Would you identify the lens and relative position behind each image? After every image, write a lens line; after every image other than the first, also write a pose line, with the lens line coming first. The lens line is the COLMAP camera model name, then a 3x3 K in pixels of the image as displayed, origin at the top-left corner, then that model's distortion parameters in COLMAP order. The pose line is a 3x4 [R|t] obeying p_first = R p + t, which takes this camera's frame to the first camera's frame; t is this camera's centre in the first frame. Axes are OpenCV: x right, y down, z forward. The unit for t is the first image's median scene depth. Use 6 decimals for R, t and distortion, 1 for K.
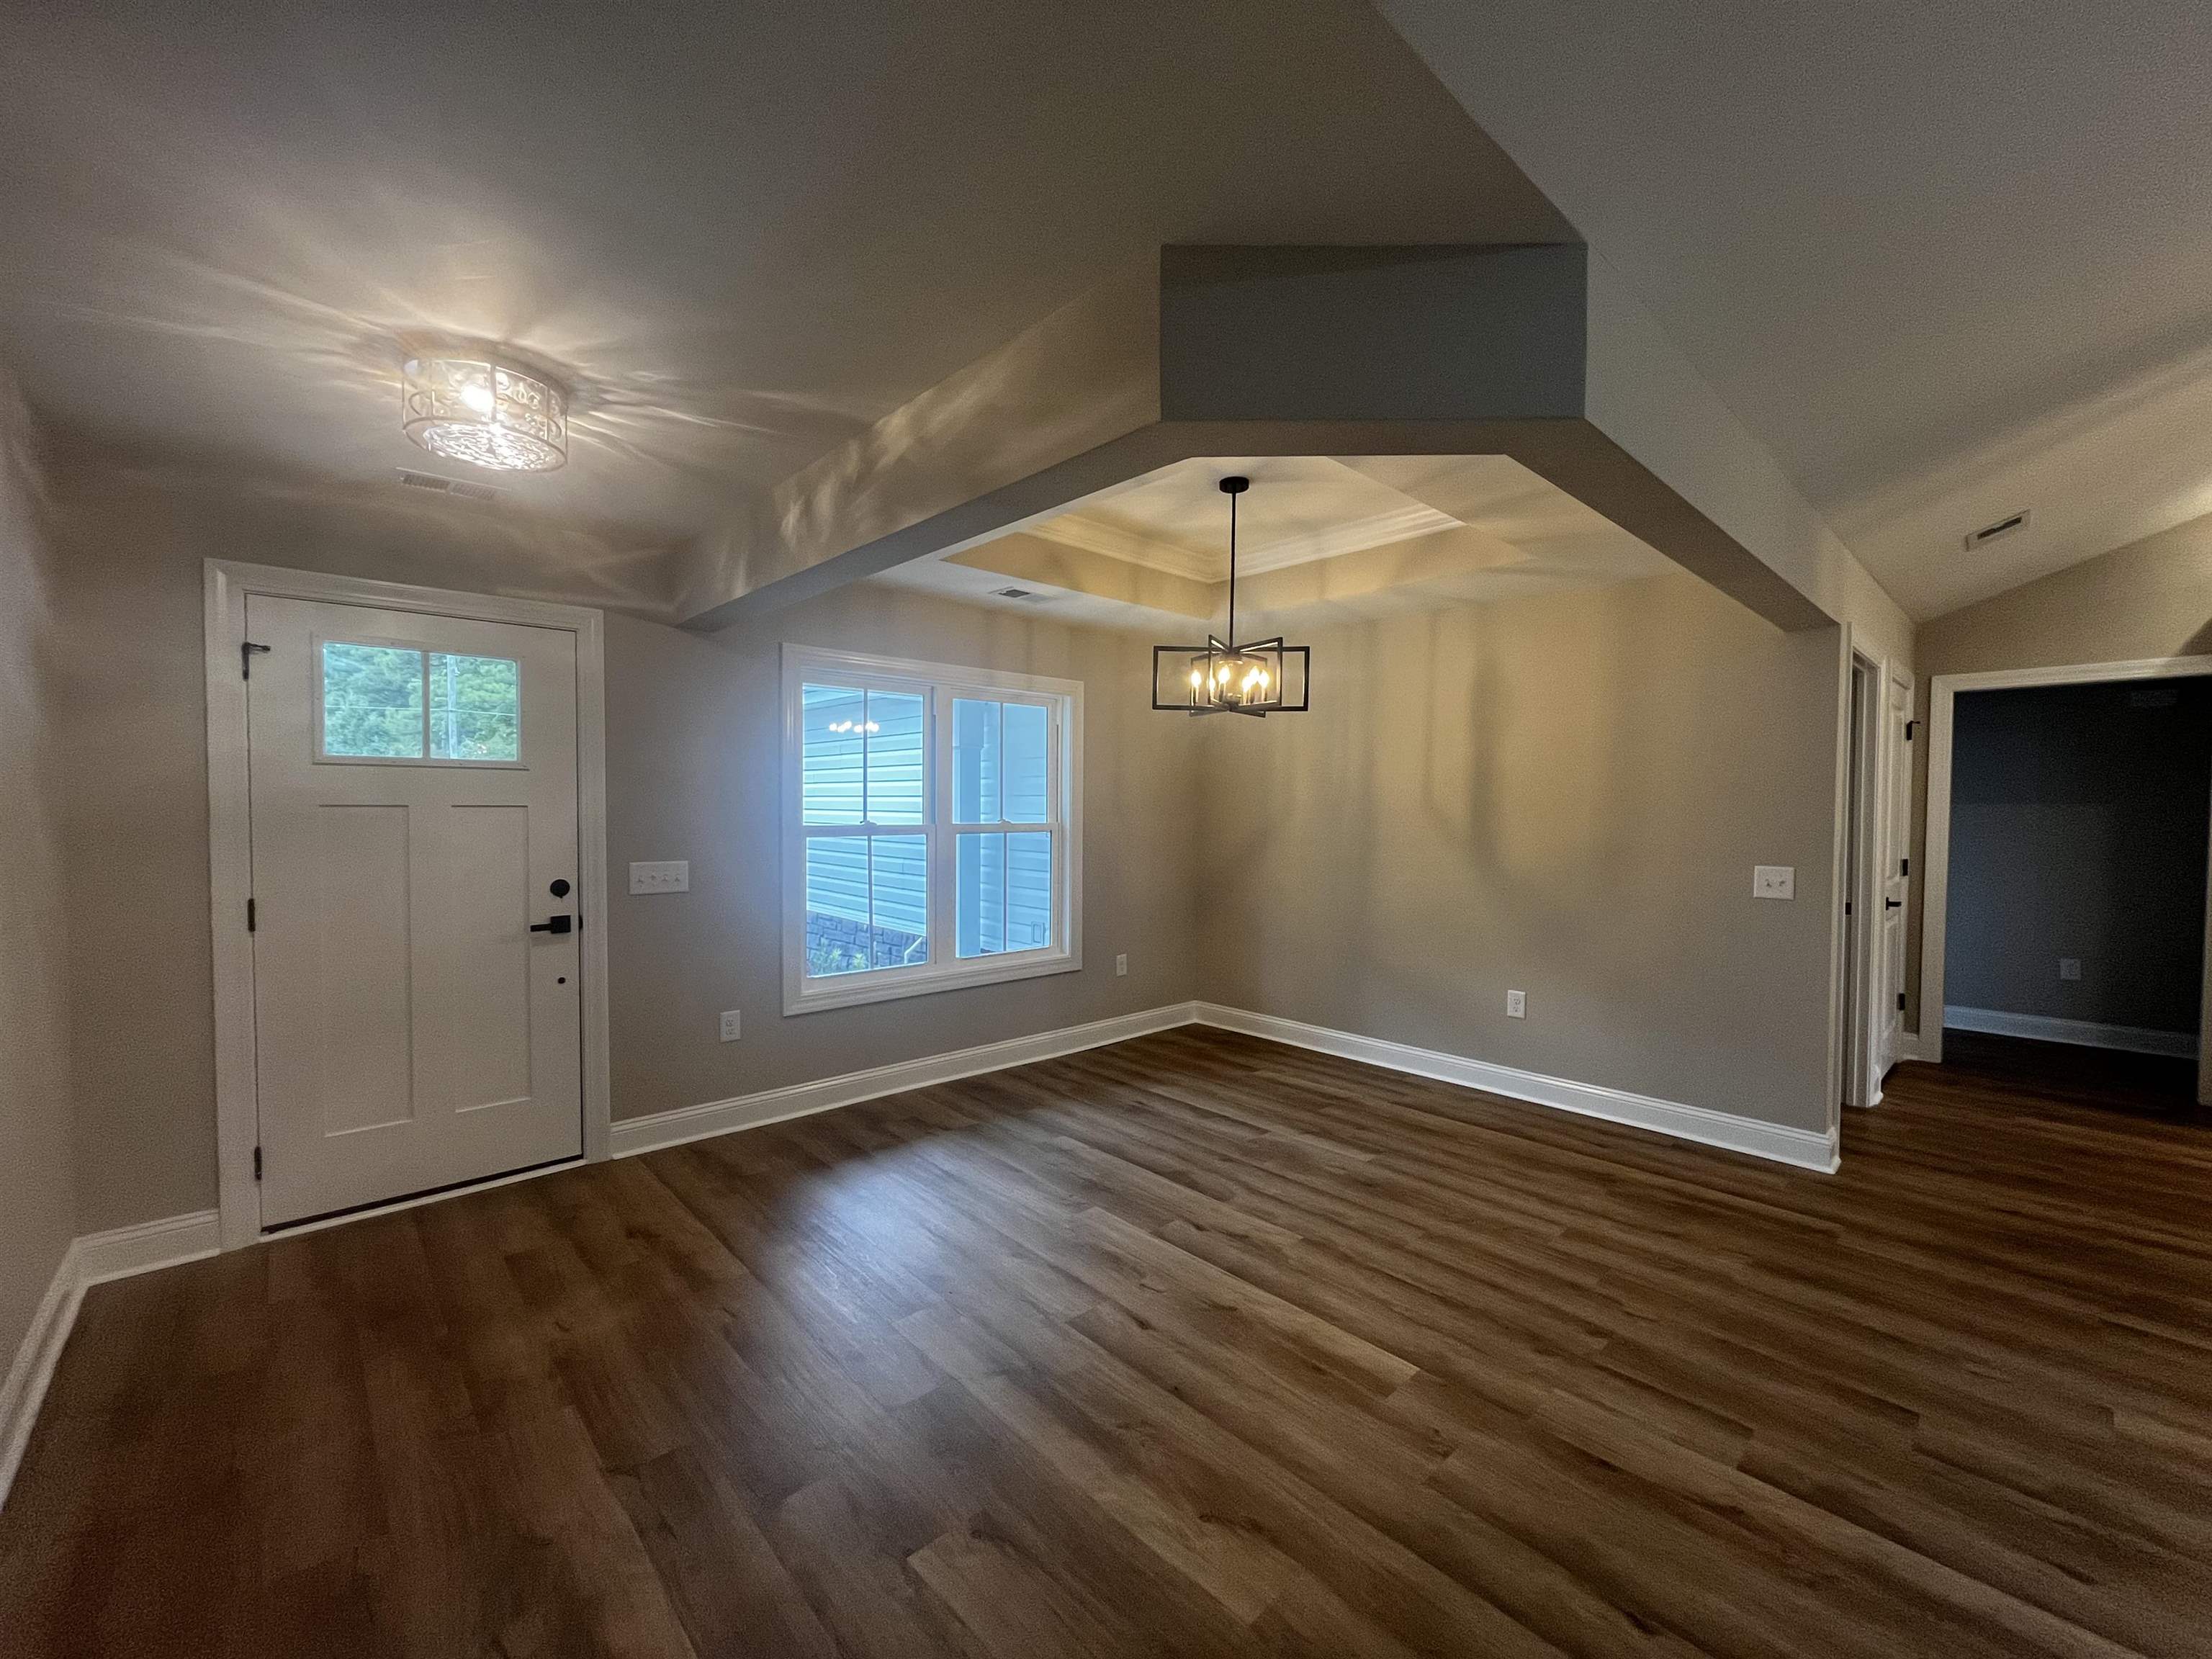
lens RADIAL K [[890.9, 0, 1111.9], [0, 890.9, 826.3], [0, 0, 1]] dist [-0.005385, 0.000293]
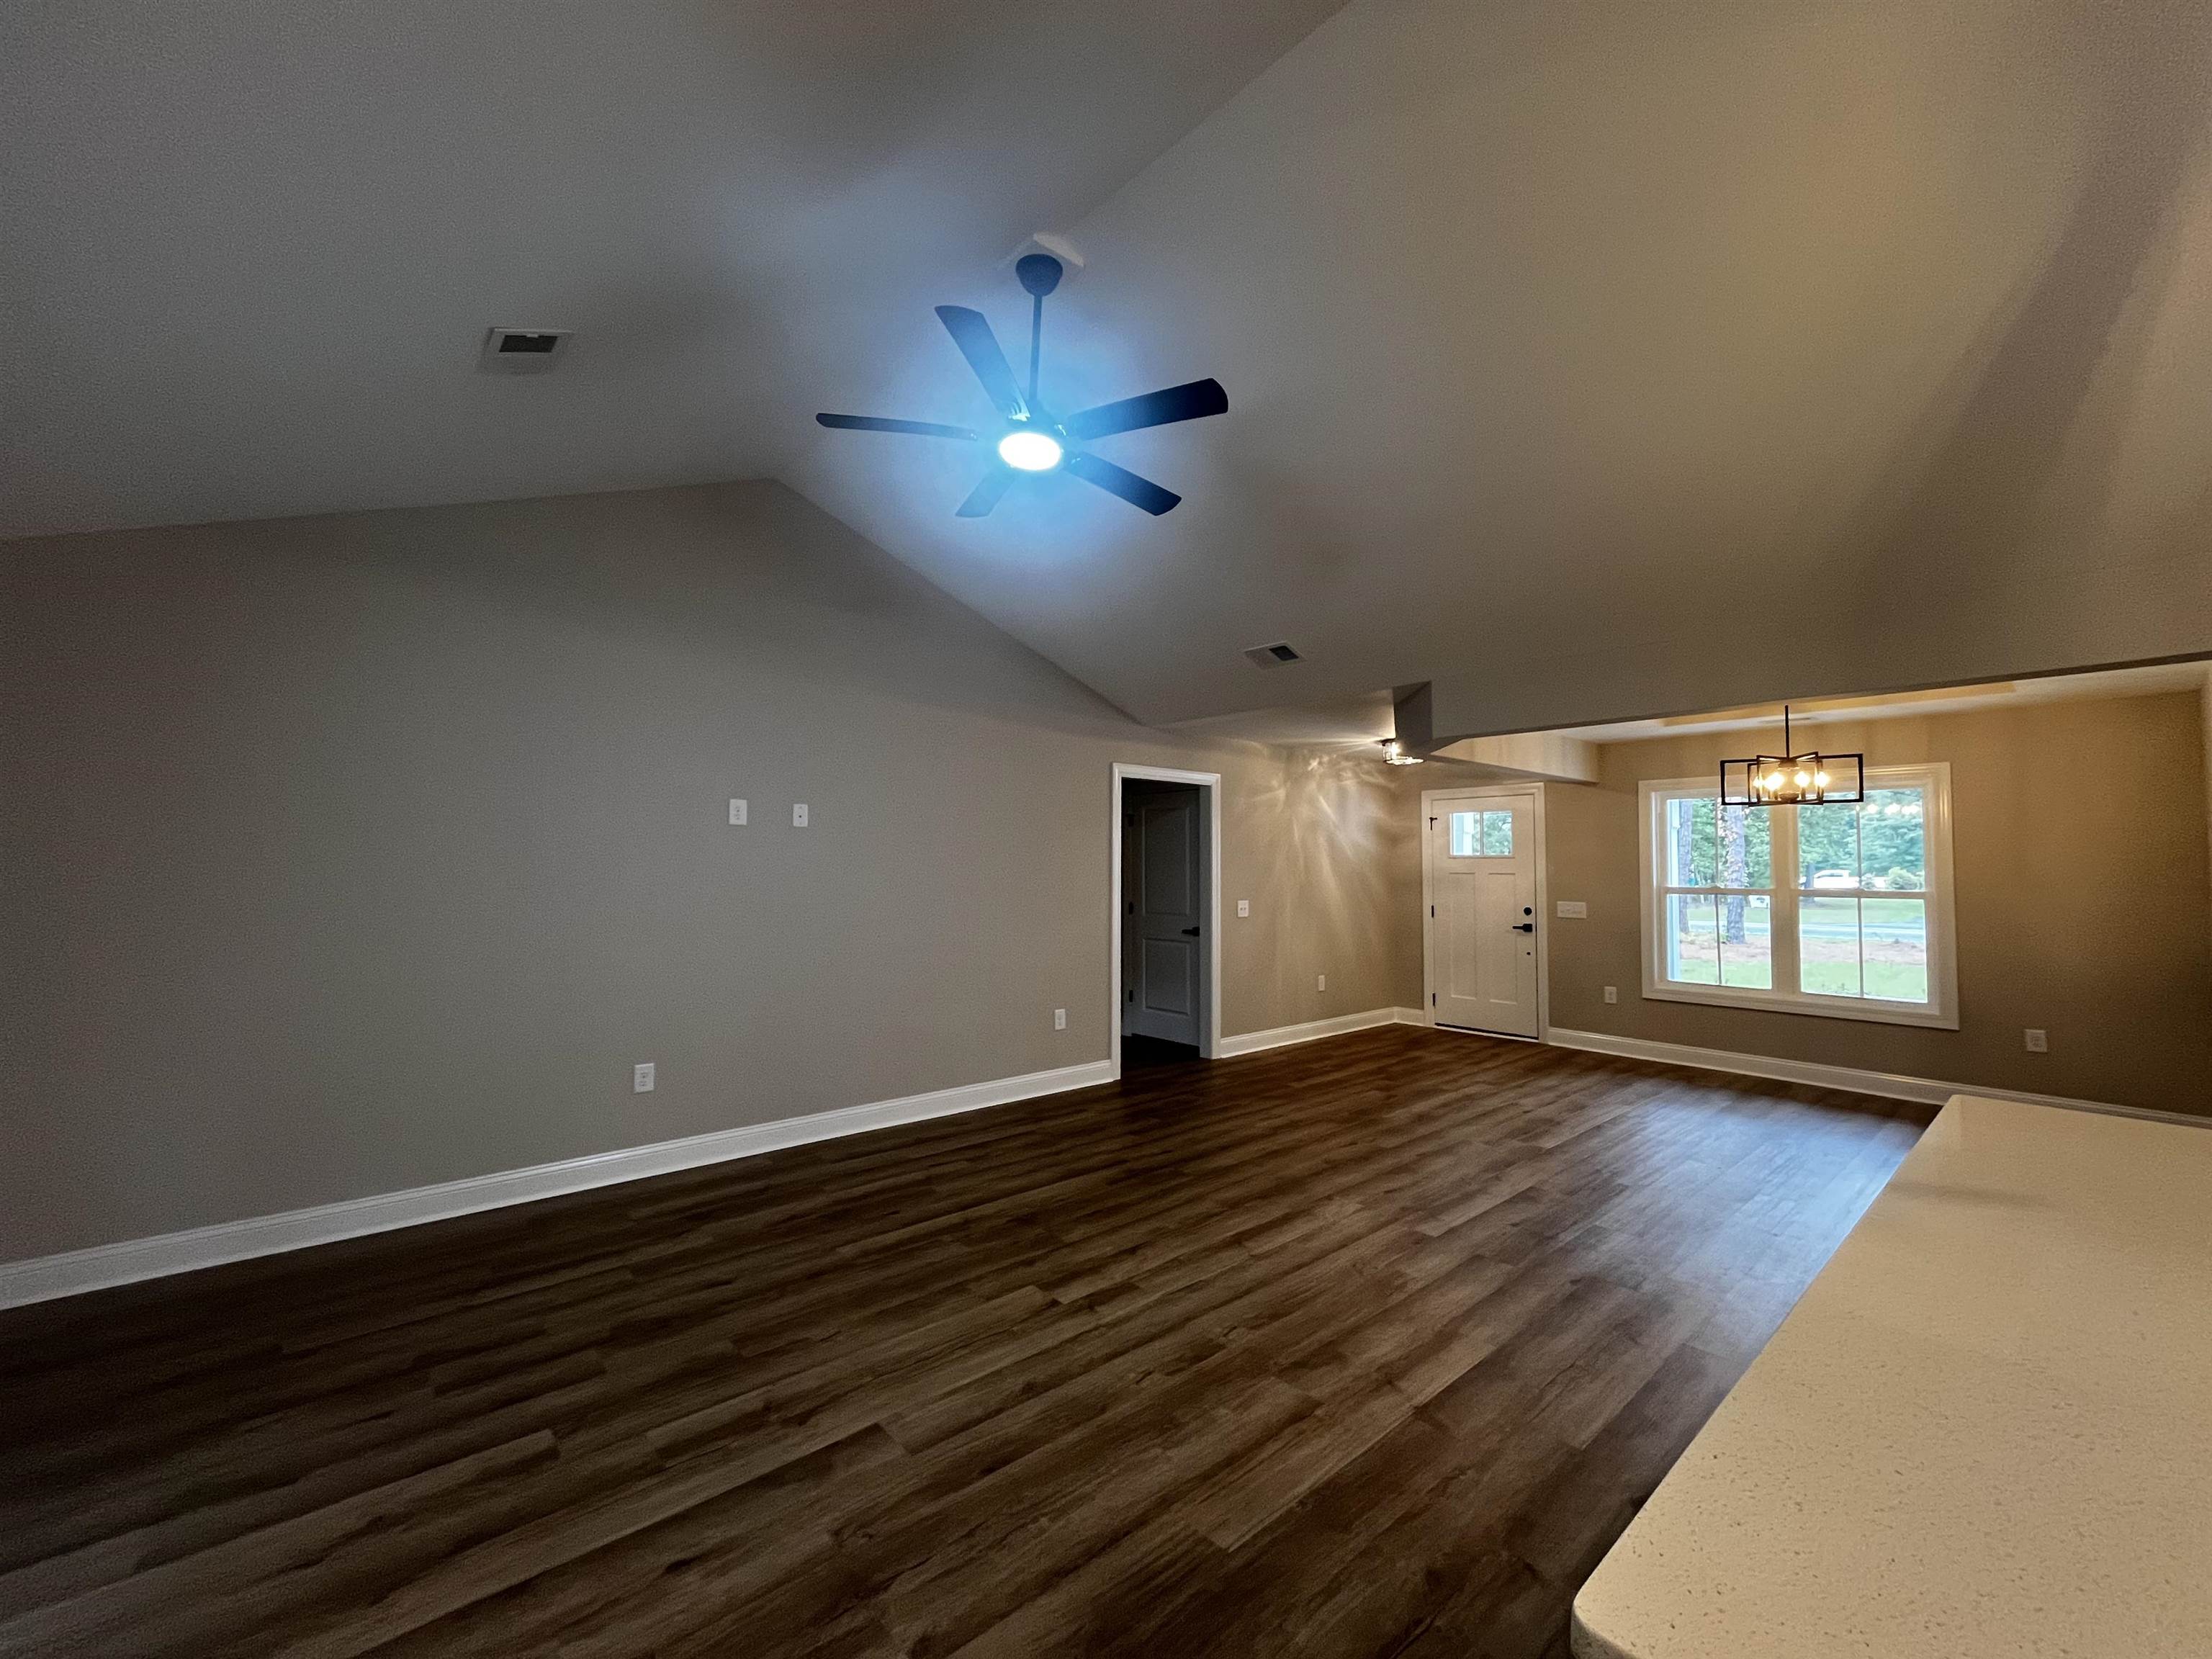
lens RADIAL K [[890.9, 0, 1106.4], [0, 890.9, 834.9], [0, 0, 1]] dist [-0.005385, 0.000293]
pose [[-0.026002, -0.041945, -0.998781, 1.865989], [-0.031683, 0.998652, -0.041115, 0.005158], [0.999160, 0.030575, -0.027296, 0.012592]]
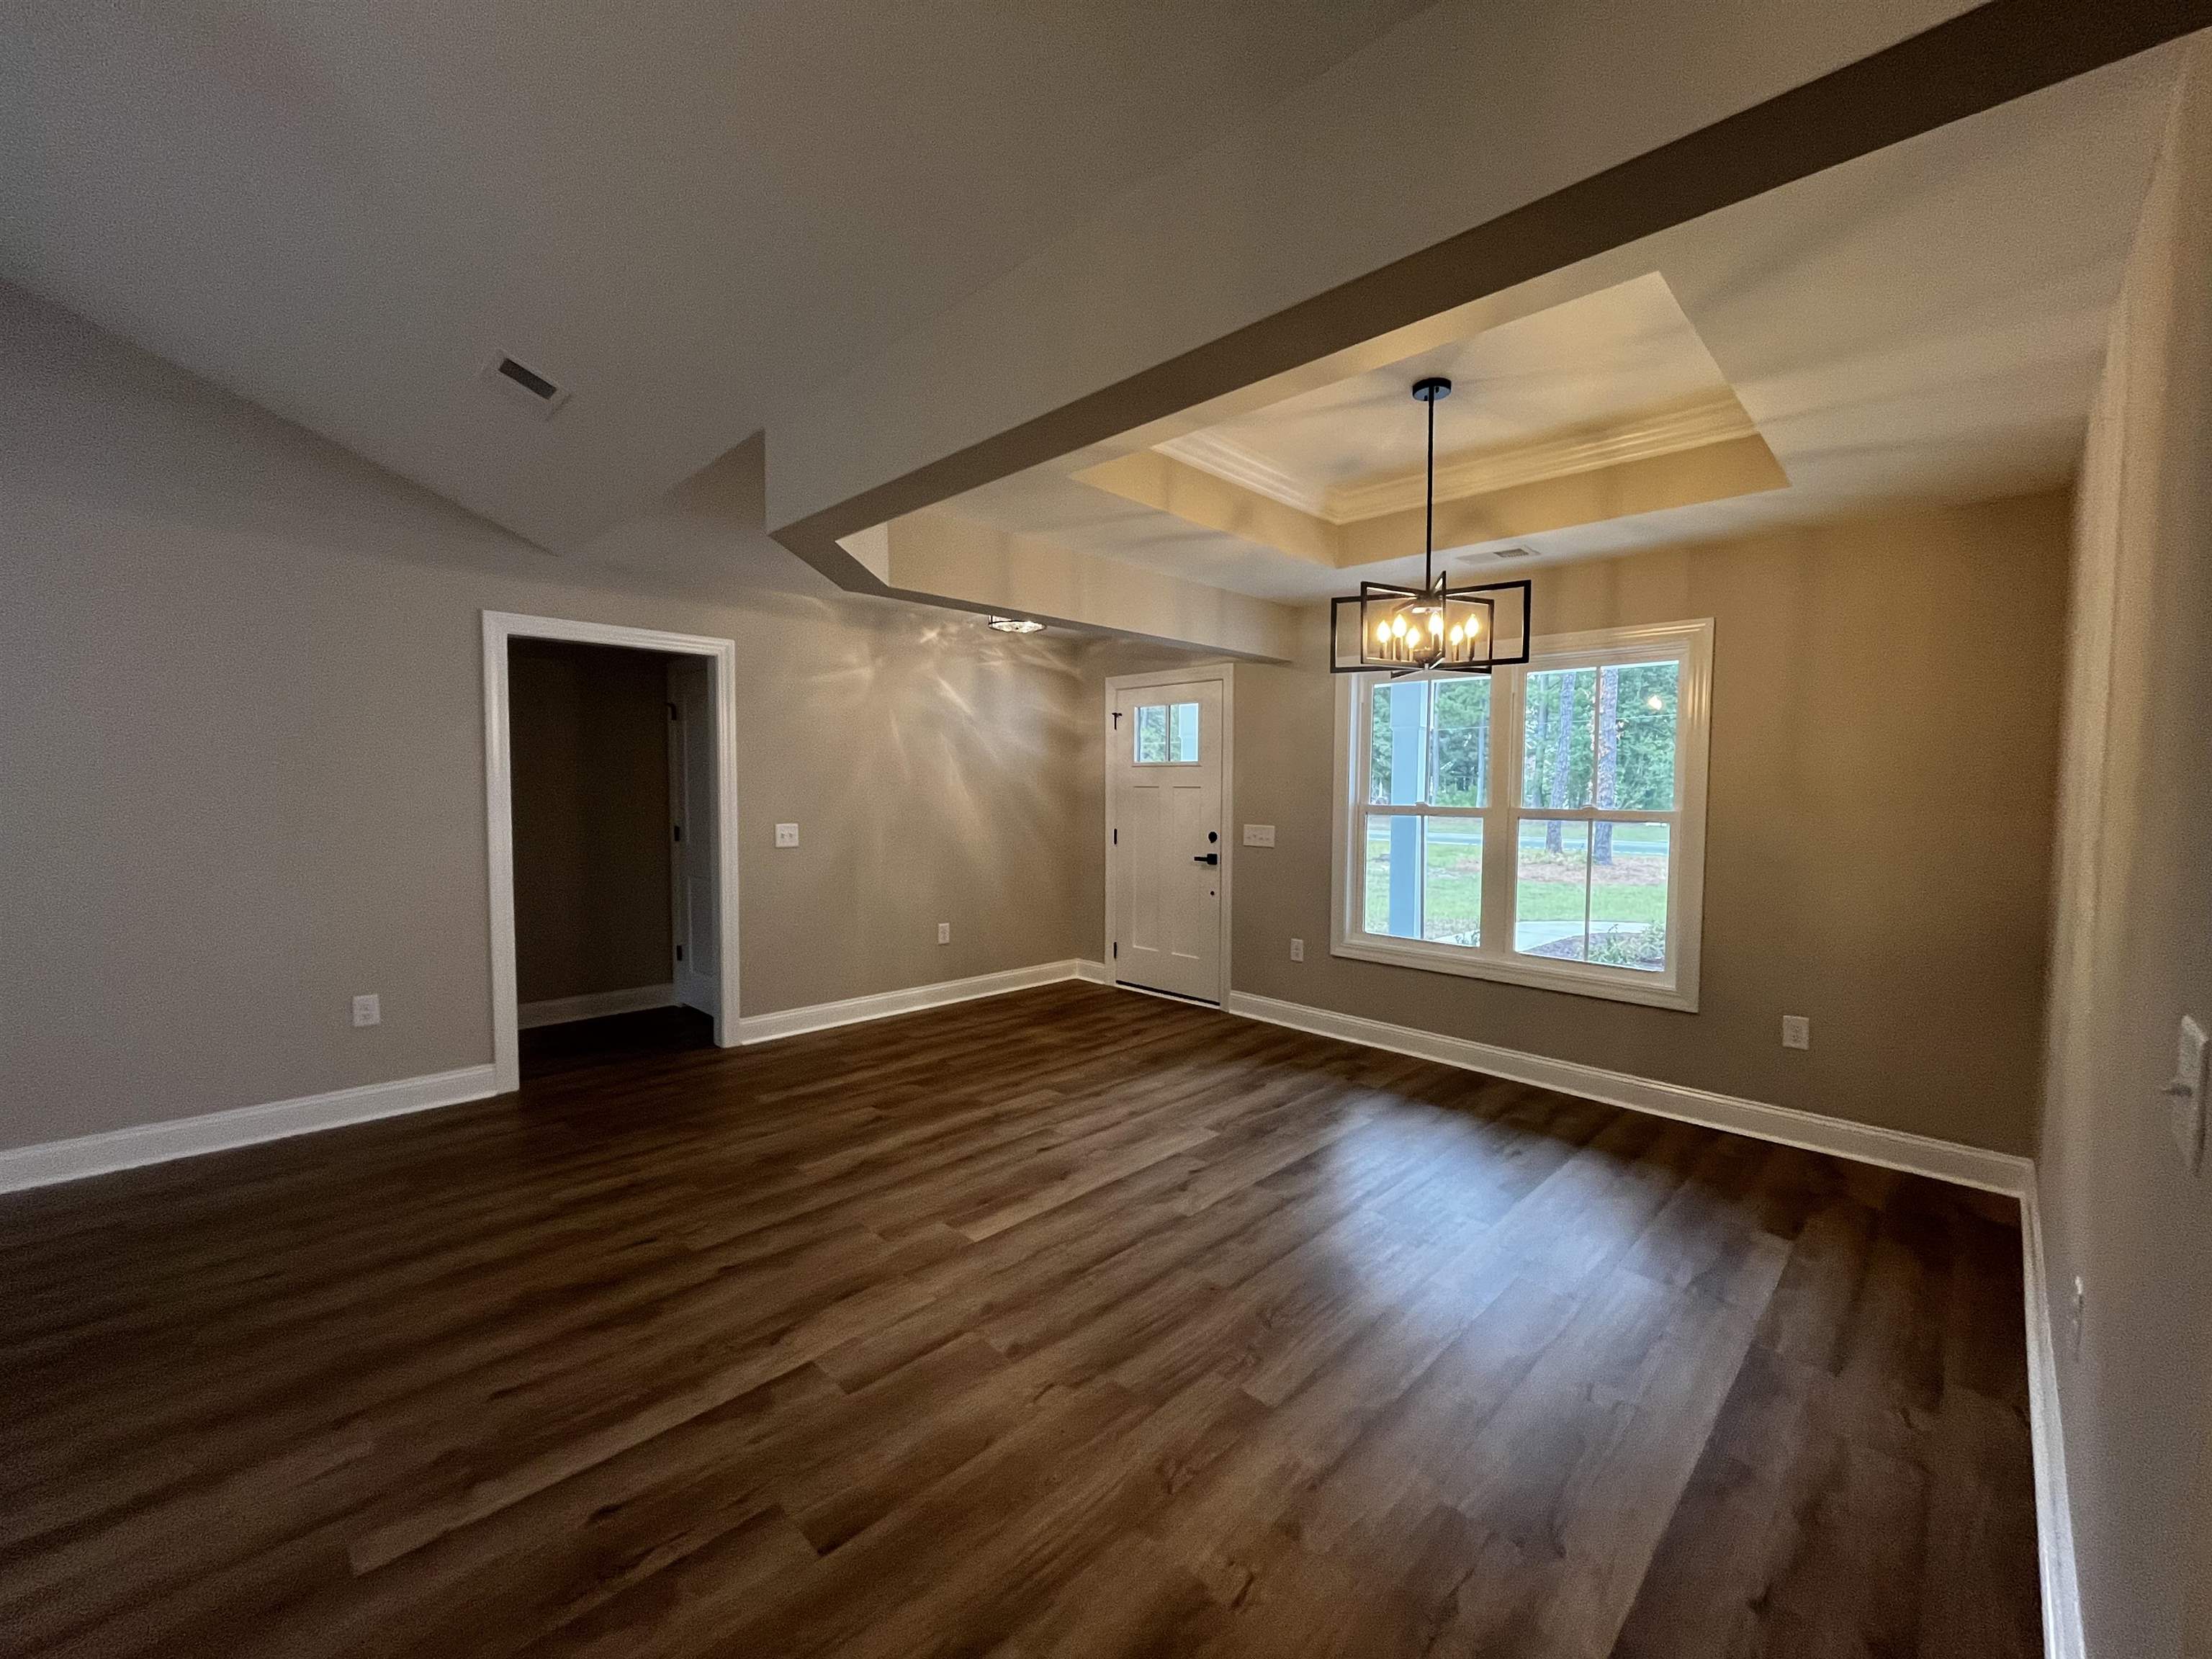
lens RADIAL K [[890.9, 0, 1106.6], [0, 890.9, 833.6], [0, 0, 1]] dist [-0.005385, 0.000293]
pose [[0.039853, 0.048989, -0.998004, 1.178909], [-0.033577, 0.998299, 0.047663, -0.010298], [0.998641, 0.031611, 0.041430, 0.846918]]
